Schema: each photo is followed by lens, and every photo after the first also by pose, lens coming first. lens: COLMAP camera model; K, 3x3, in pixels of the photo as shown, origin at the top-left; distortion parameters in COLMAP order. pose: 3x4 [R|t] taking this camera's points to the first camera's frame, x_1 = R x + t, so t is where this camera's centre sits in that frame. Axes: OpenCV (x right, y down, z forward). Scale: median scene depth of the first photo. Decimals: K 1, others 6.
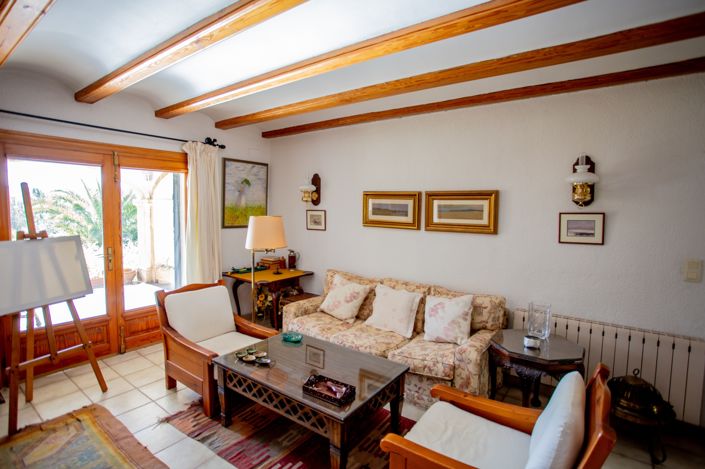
lens RADIAL K [[358.1, 0, 352.3], [0, 358.1, 231.0], [0, 0, 1]] dist [-0.088013, 0.044089]
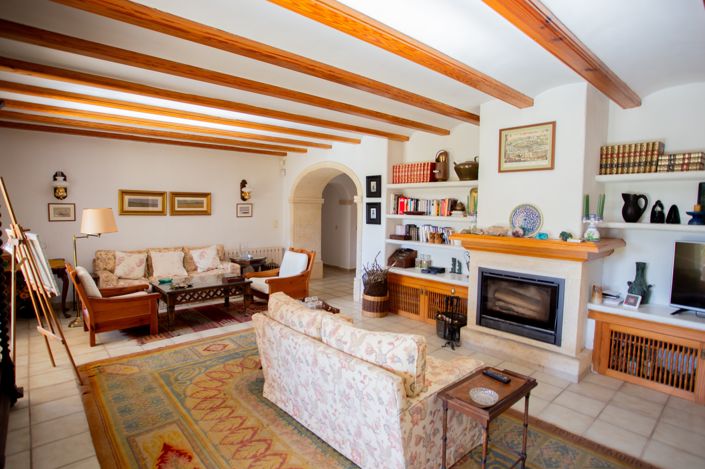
lens RADIAL K [[358.1, 0, 352.3], [0, 358.1, 231.0], [0, 0, 1]] dist [-0.088013, 0.044089]
pose [[0.190210, -0.078439, 0.978605, -1.245750], [0.055365, 0.996074, 0.069078, 0.004815], [-0.980181, 0.041041, 0.193806, -0.141444]]
